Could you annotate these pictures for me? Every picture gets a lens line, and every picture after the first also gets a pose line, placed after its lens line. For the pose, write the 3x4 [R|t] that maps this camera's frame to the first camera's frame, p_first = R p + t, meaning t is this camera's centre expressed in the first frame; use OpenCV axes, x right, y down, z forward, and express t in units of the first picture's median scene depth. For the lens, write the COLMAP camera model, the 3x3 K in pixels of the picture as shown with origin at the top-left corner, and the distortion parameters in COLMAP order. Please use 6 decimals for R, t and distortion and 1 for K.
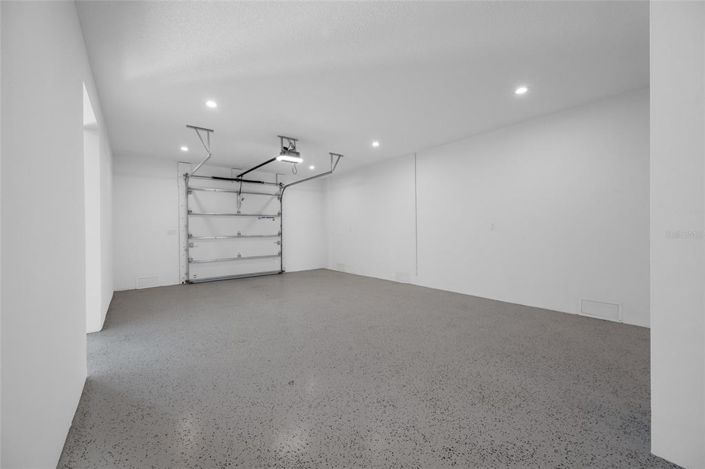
lens RADIAL K [[278.6, 0, 352.4], [0, 278.6, 232.9], [0, 0, 1]] dist [0.000790, -0.000014]
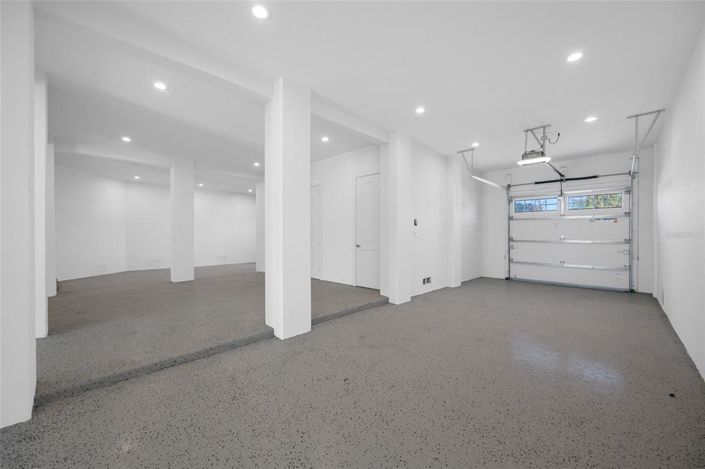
lens RADIAL K [[278.6, 0, 352.2], [0, 278.6, 230.2], [0, 0, 1]] dist [0.000790, -0.000014]
pose [[0.127638, 0.005728, -0.991804, 0.451069], [-0.008892, 0.999950, 0.004630, -0.023751], [0.991781, 0.008228, 0.127683, 0.200523]]
